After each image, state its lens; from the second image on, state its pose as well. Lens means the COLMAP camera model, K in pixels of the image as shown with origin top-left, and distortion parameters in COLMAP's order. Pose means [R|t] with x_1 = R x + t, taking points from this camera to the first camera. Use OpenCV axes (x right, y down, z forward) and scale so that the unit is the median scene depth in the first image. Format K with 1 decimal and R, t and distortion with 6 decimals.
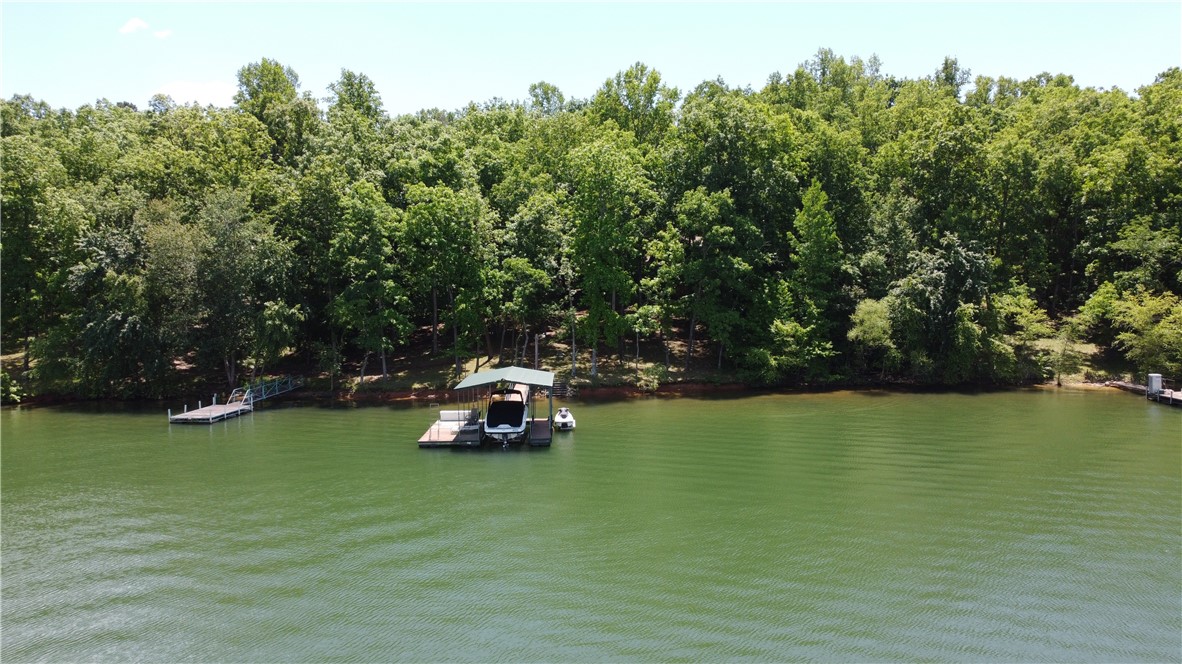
lens RADIAL K [[893.6, 0, 584.7], [0, 893.6, 332.7], [0, 0, 1]] dist [0.011726, -0.006345]
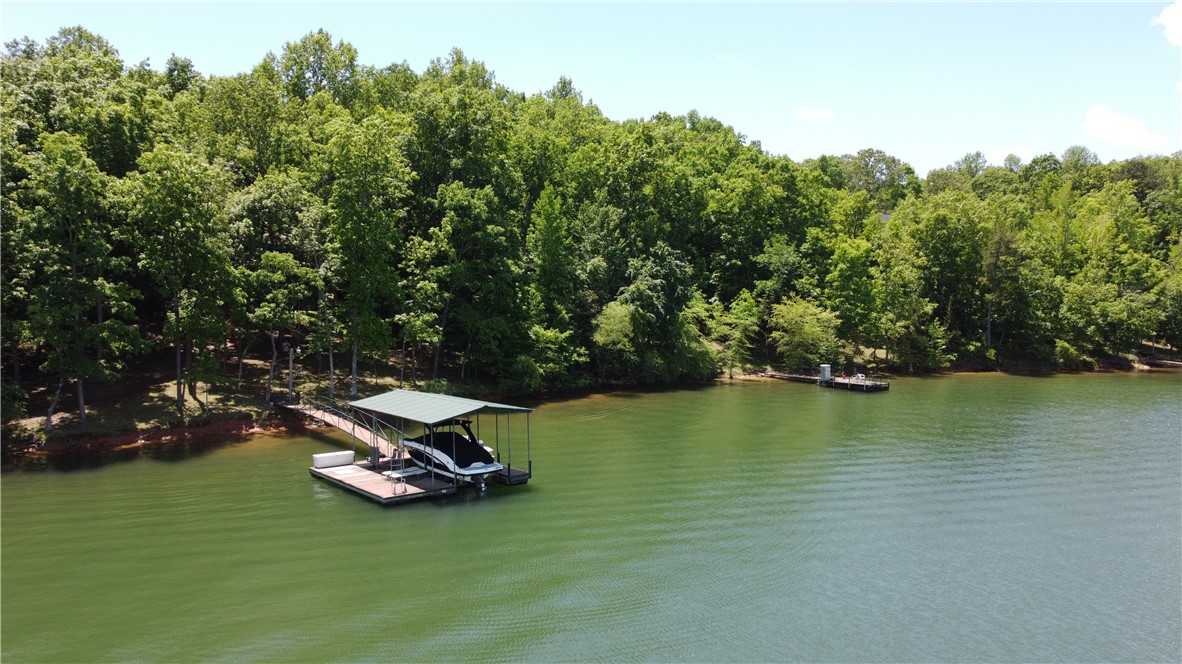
lens RADIAL K [[893.6, 0, 590.9], [0, 893.6, 331.3], [0, 0, 1]] dist [0.011726, -0.006345]
pose [[0.796929, -0.020629, 0.603721, -0.325479], [0.023312, 0.999723, 0.003388, -0.010417], [-0.603623, 0.011374, 0.797189, 0.196671]]
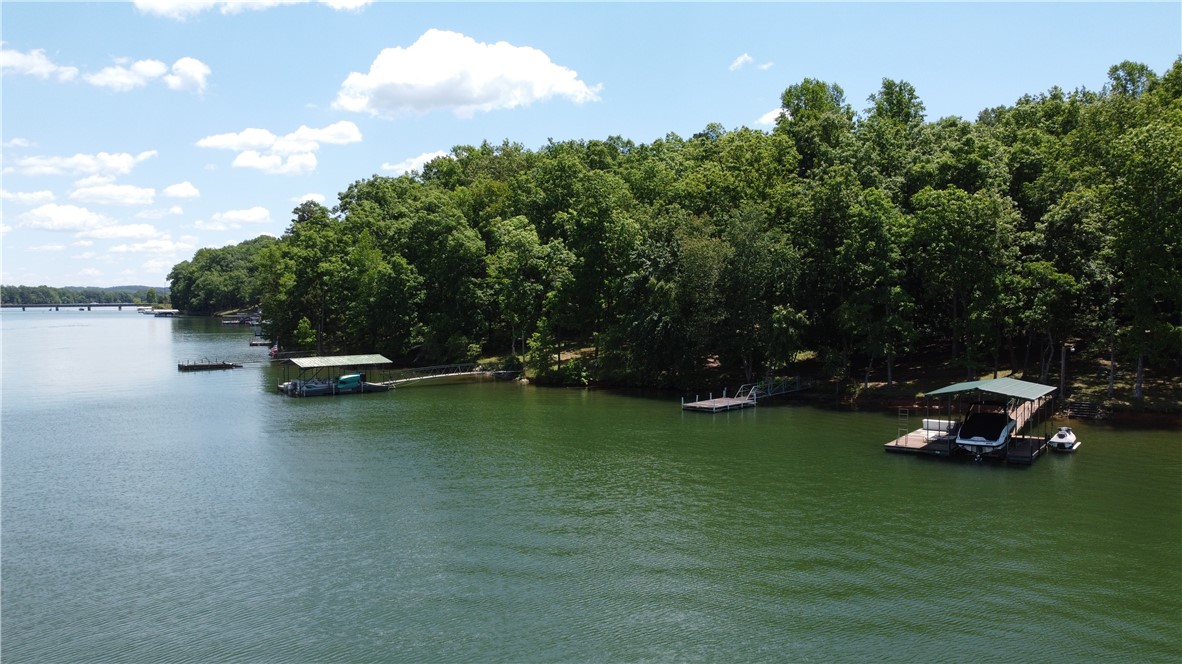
lens RADIAL K [[893.6, 0, 596.4], [0, 893.6, 335.2], [0, 0, 1]] dist [0.011726, -0.006345]
pose [[0.817148, 0.031337, -0.575576, 0.079766], [-0.038102, 0.999274, 0.000313, 0.007387], [0.575167, 0.021675, 0.817748, -0.001139]]
